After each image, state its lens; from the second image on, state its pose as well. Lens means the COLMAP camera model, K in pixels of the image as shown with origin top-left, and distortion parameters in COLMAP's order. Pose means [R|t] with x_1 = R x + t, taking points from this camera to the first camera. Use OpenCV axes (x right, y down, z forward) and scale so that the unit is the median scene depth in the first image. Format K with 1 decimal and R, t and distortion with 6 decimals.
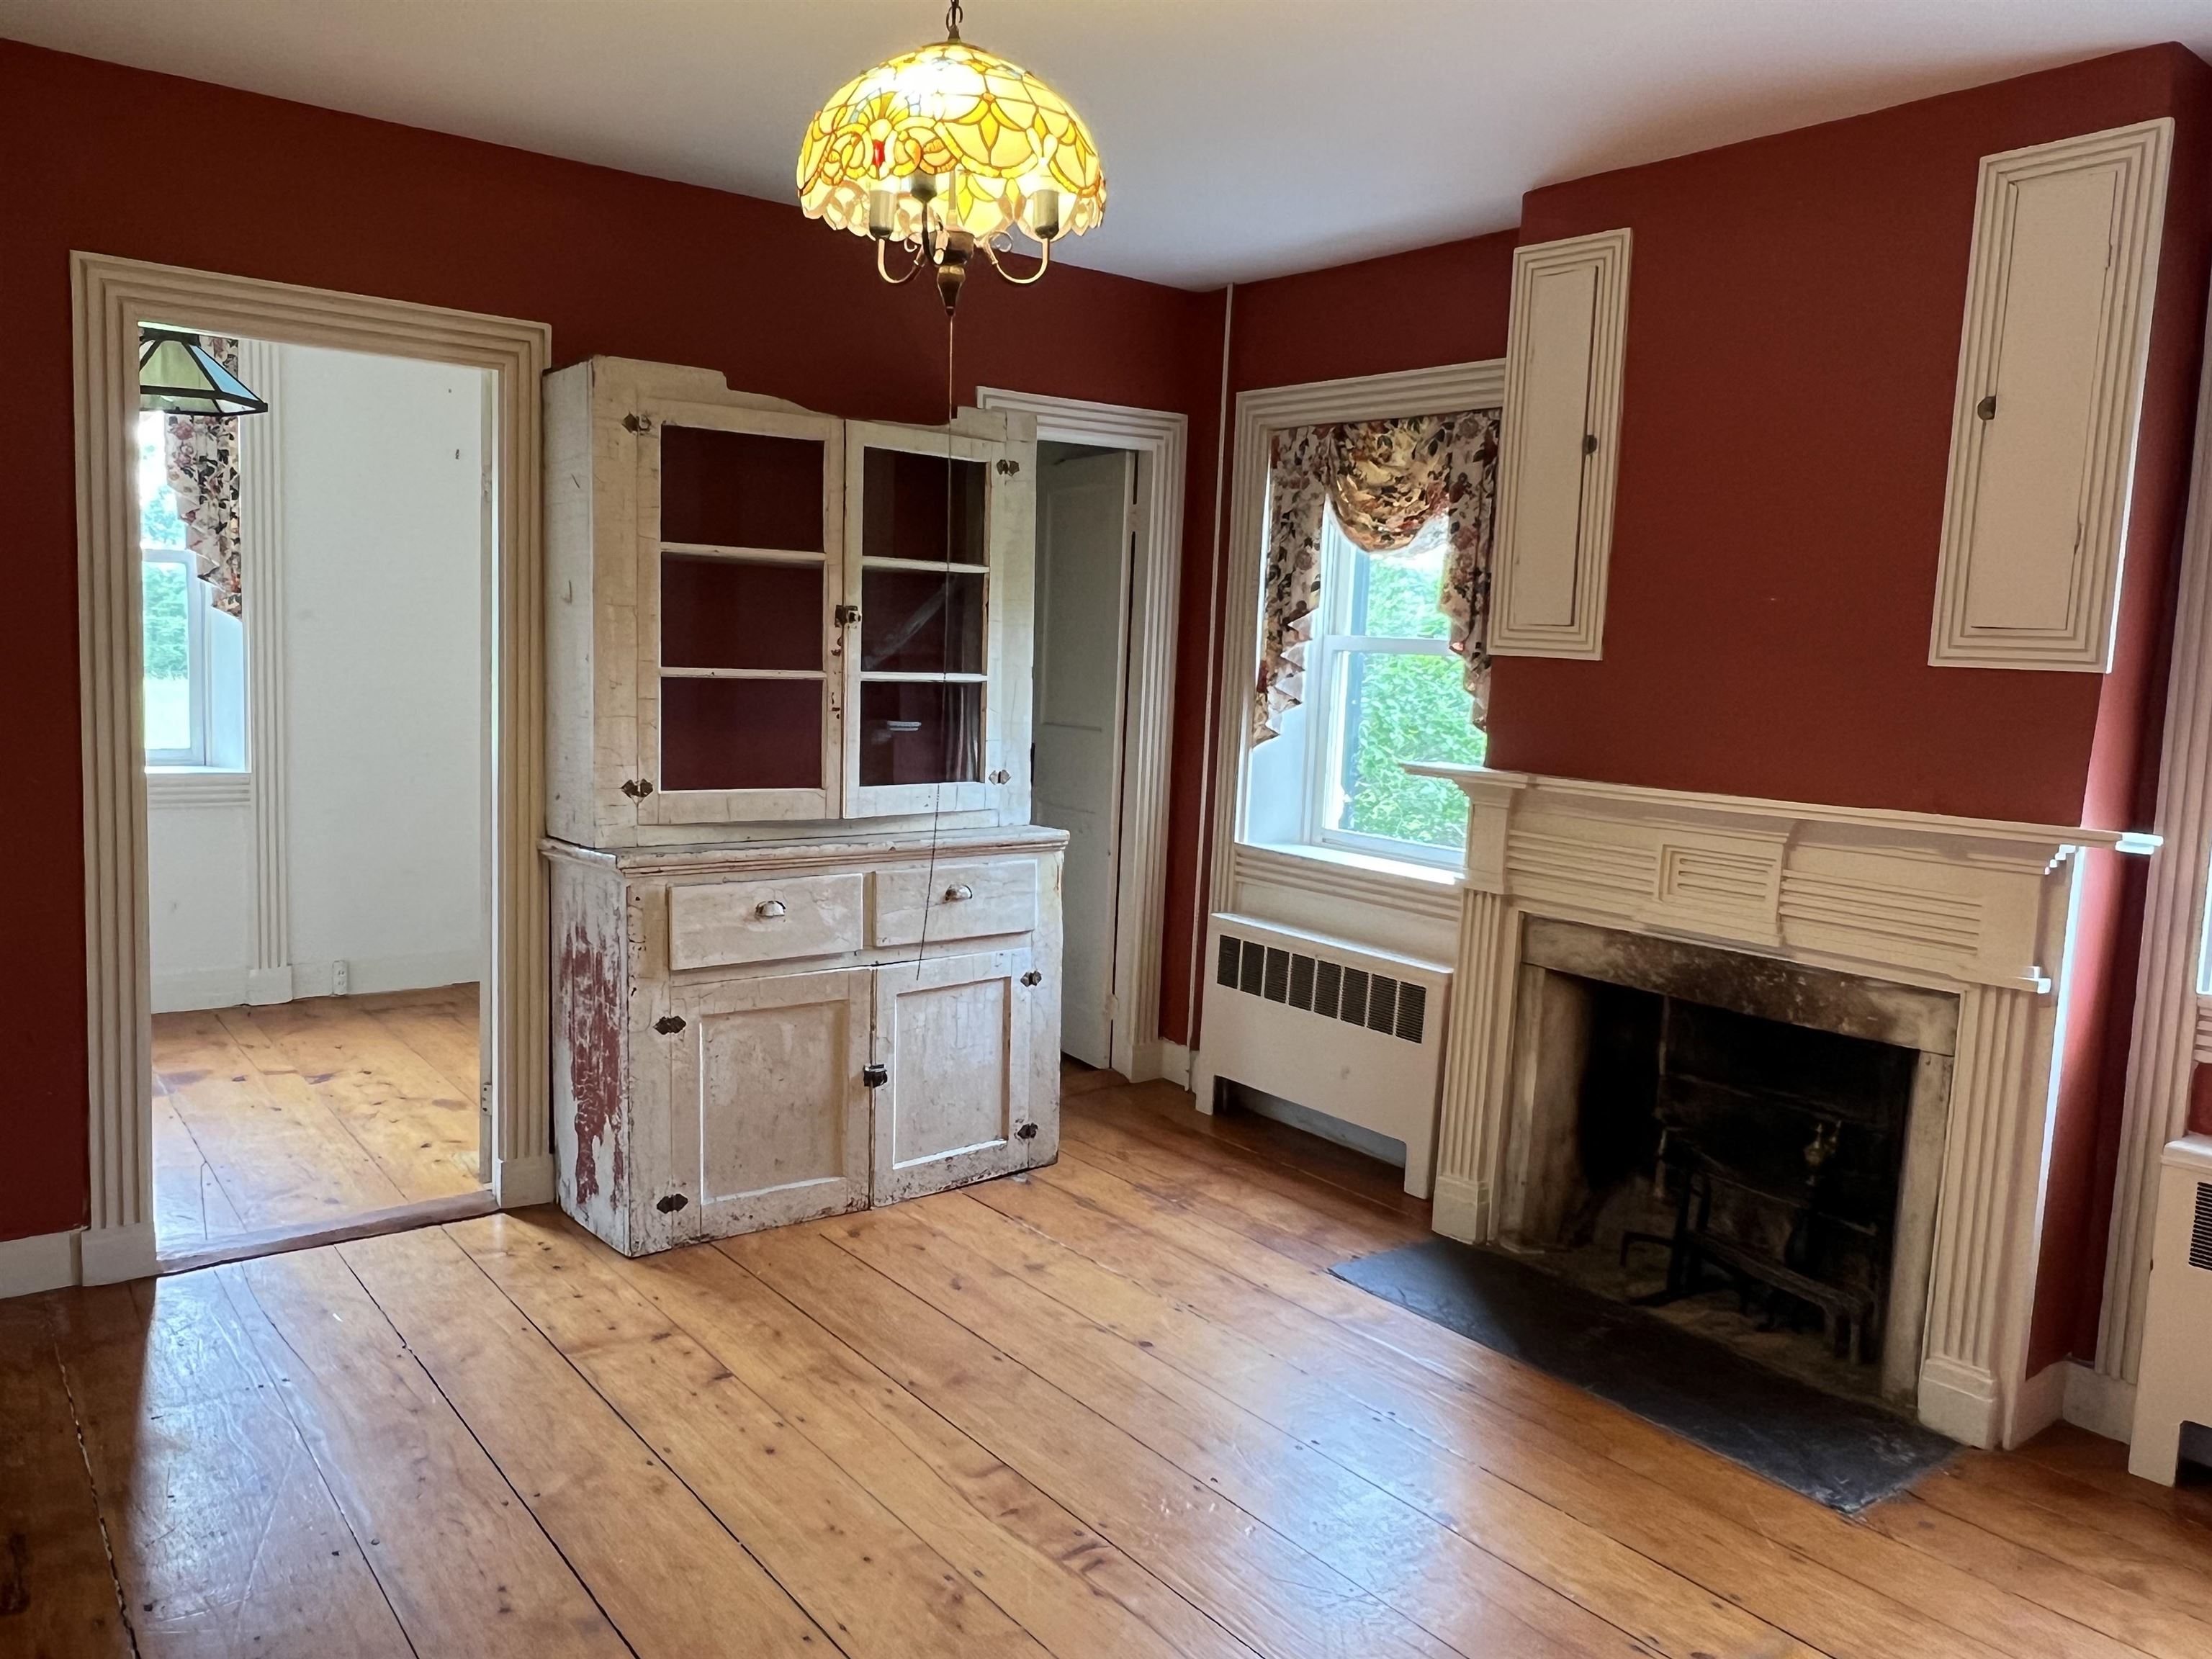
lens RADIAL K [[1612.9, 0, 1104.8], [0, 1612.9, 827.8], [0, 0, 1]] dist [0.006426, -0.013310]
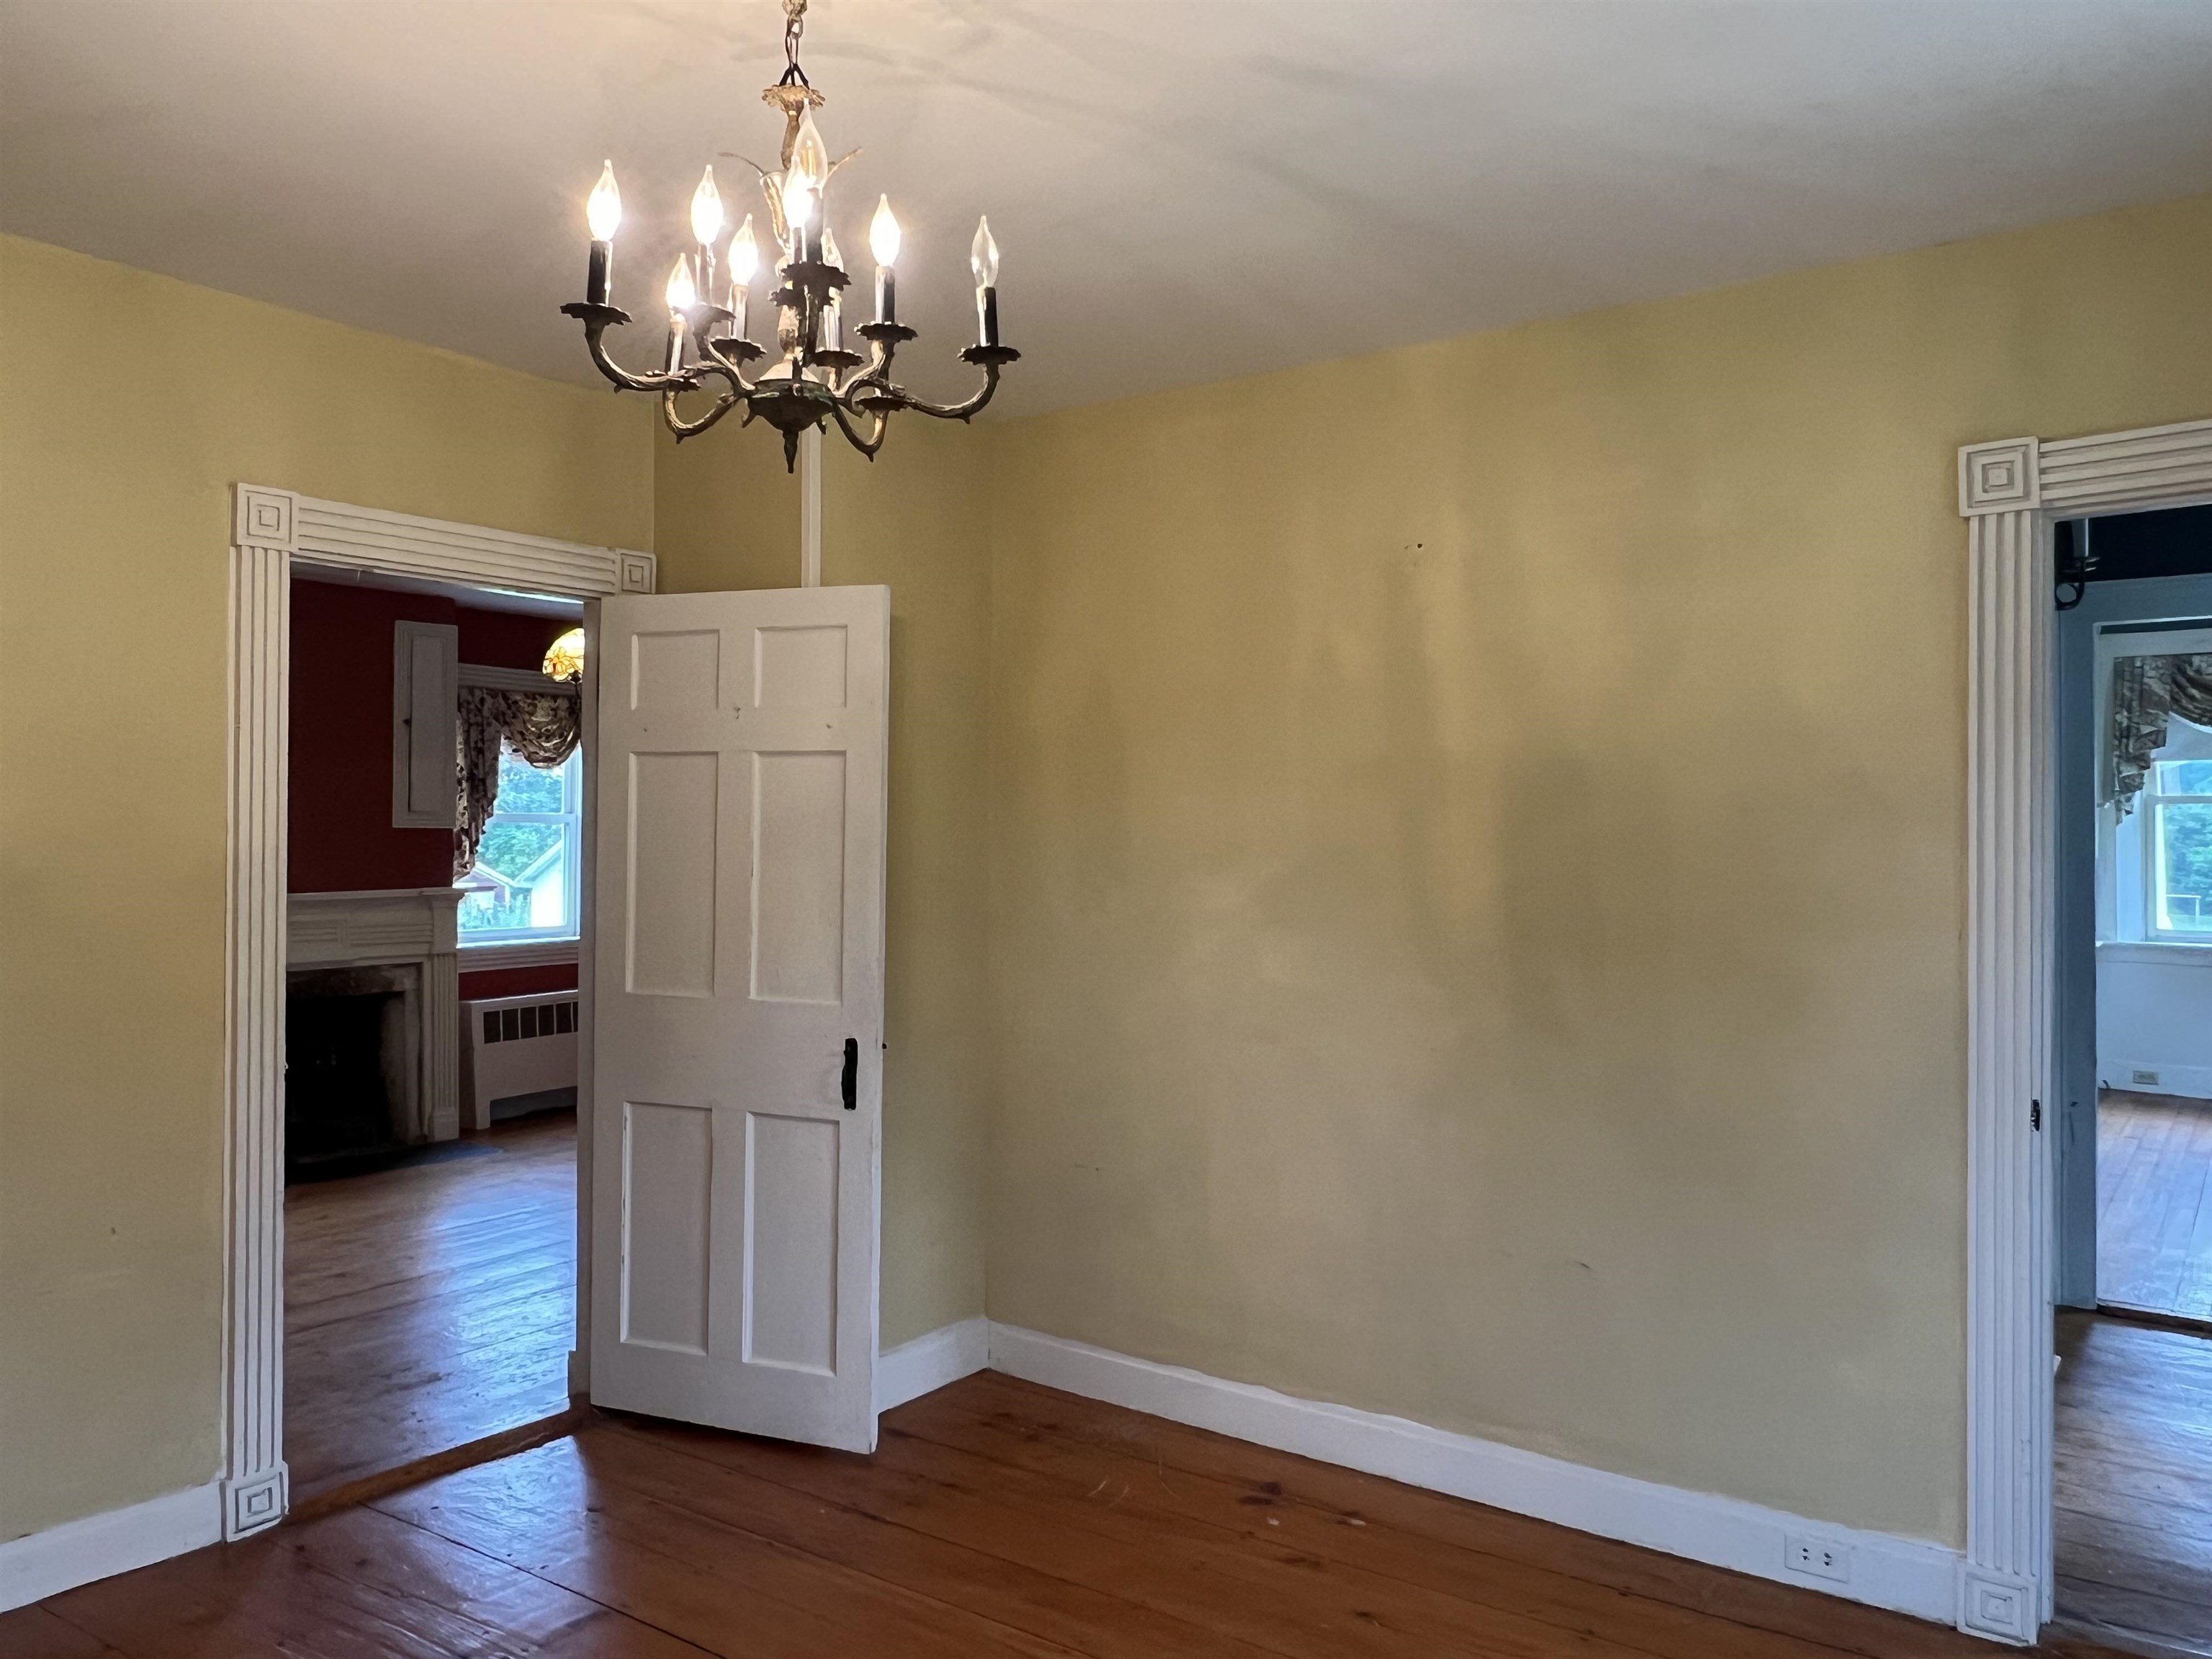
lens RADIAL K [[1612.9, 0, 1114.8], [0, 1612.9, 826.4], [0, 0, 1]] dist [0.006426, -0.013310]
pose [[-0.285378, -0.033277, 0.957837, -1.624218], [0.098035, 0.993142, 0.063711, -0.118119], [-0.953388, 0.112083, -0.280158, 0.521517]]
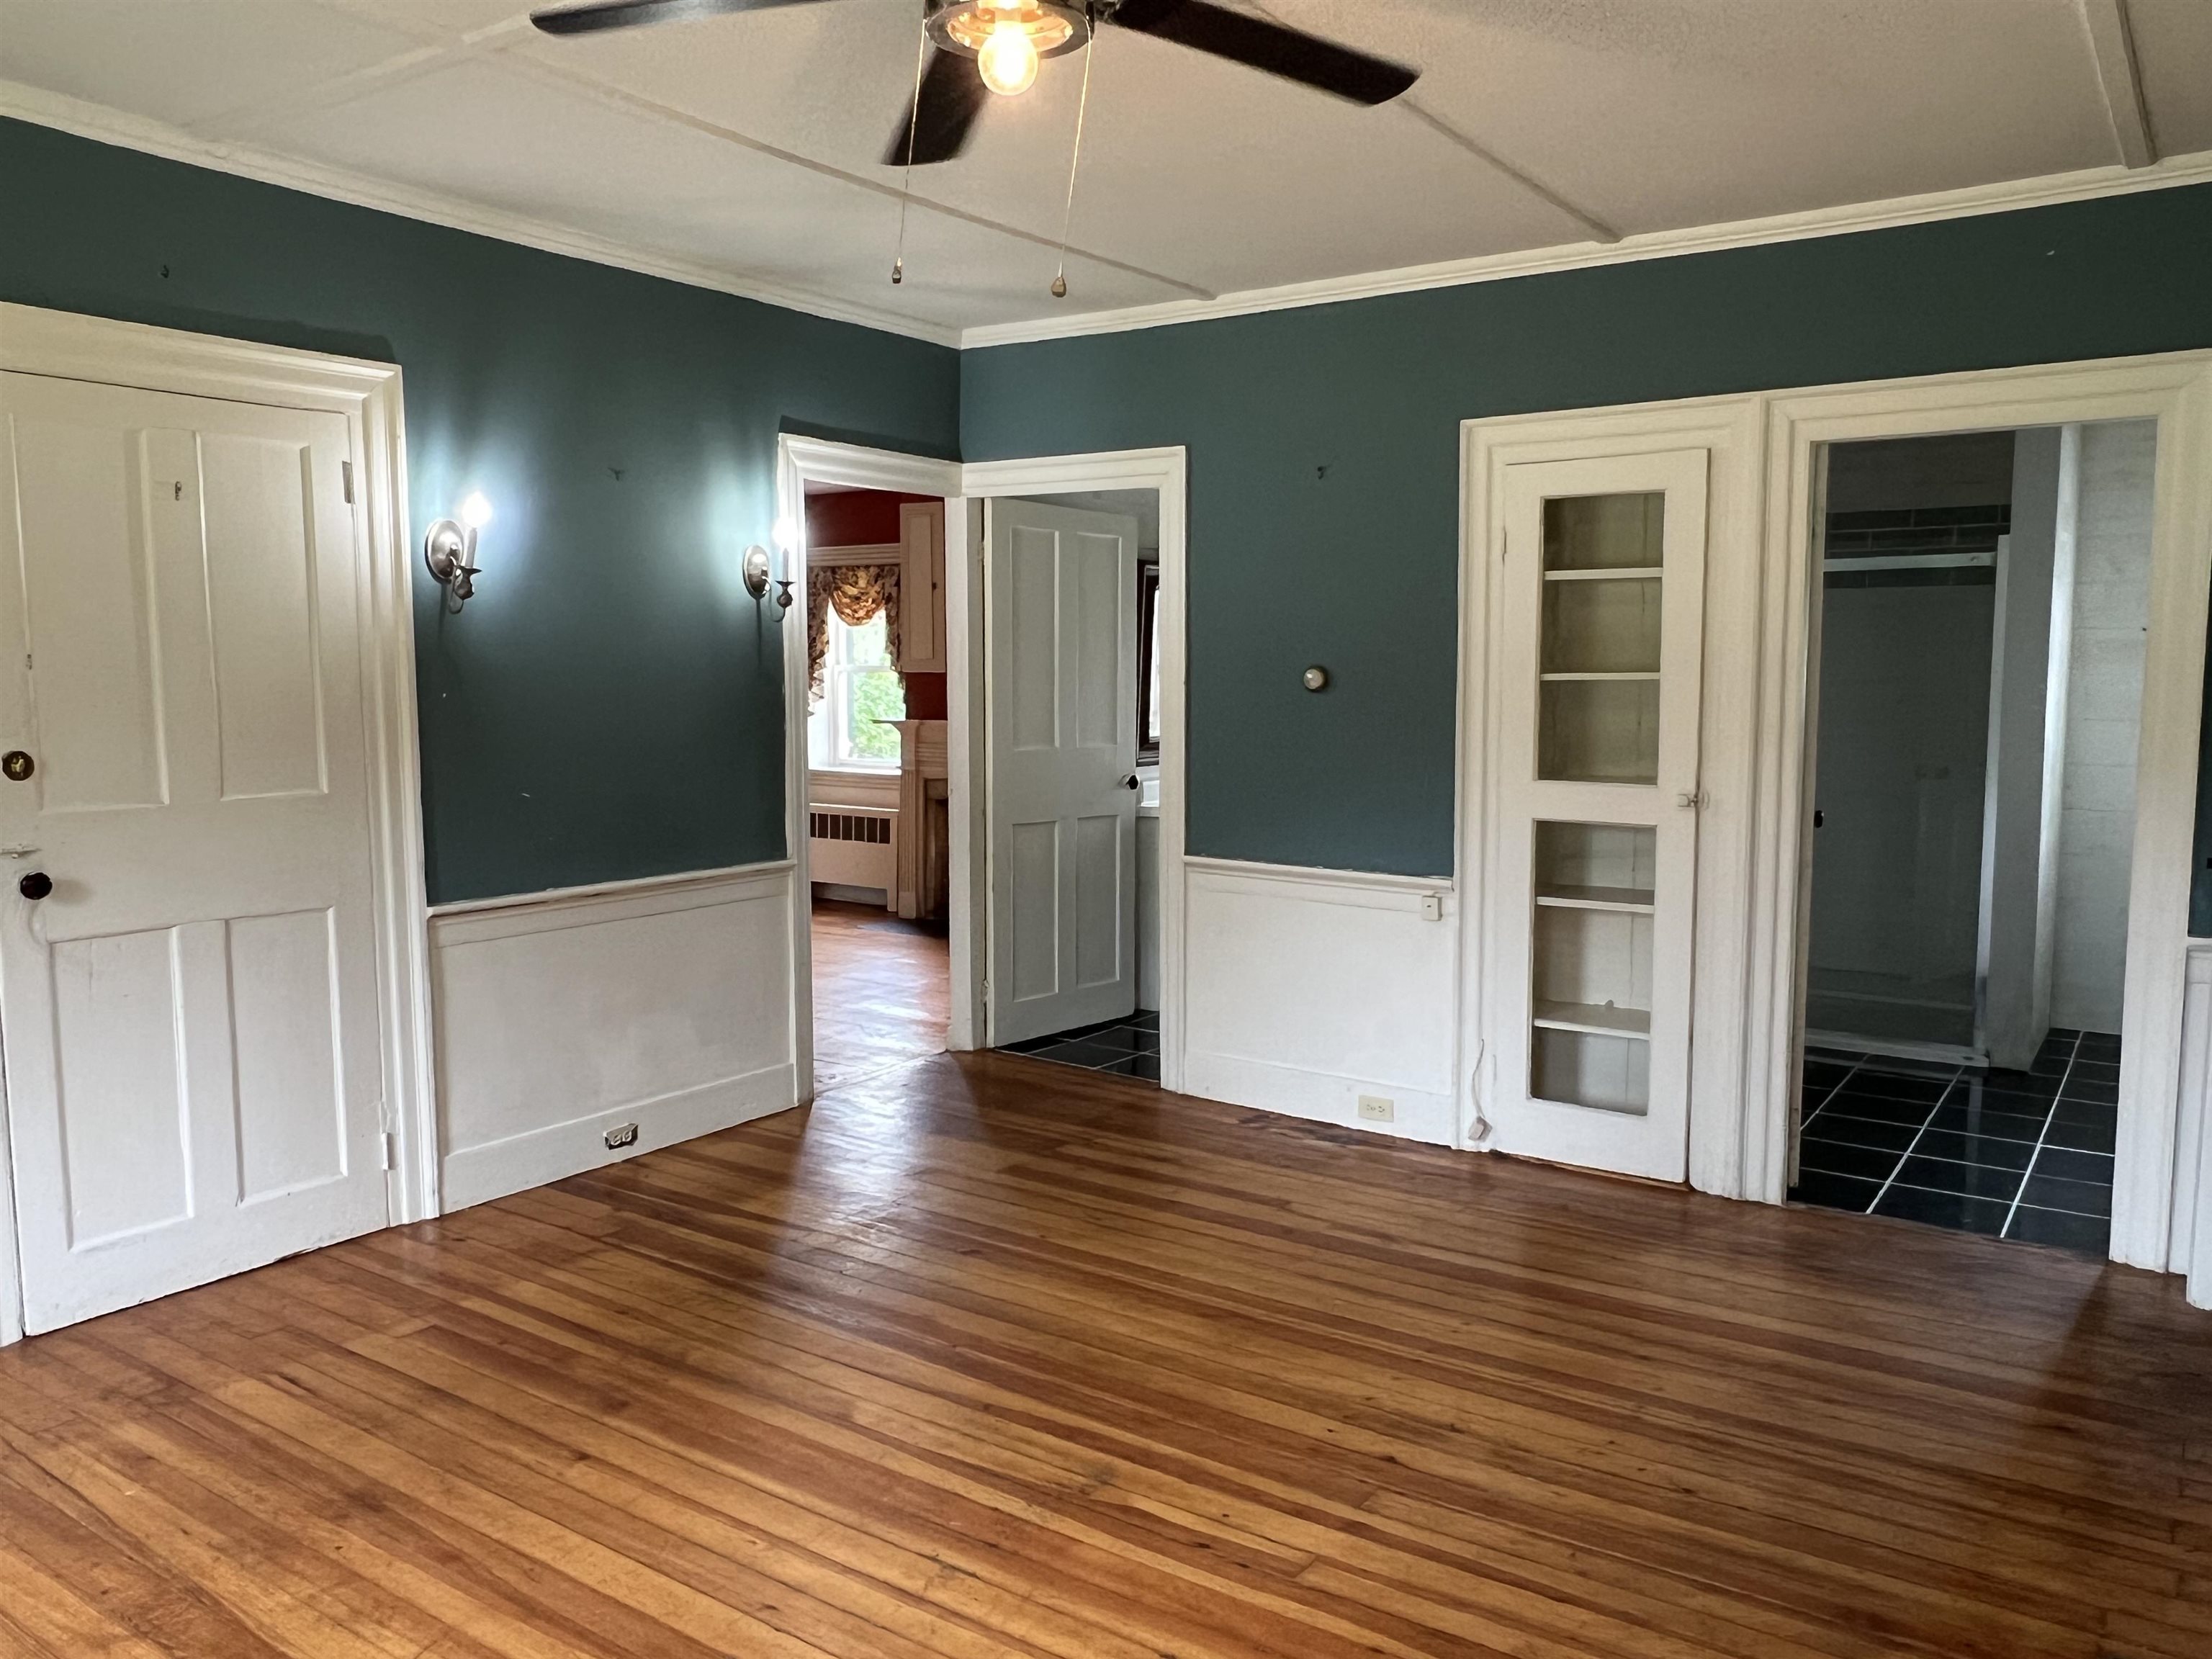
lens RADIAL K [[1612.9, 0, 1105.6], [0, 1612.9, 831.2], [0, 0, 1]] dist [0.006426, -0.013310]
pose [[0.954360, -0.072510, 0.289723, -0.185296], [0.074765, 0.997196, 0.003291, 0.143264], [-0.289149, 0.018521, 0.957105, -1.370987]]
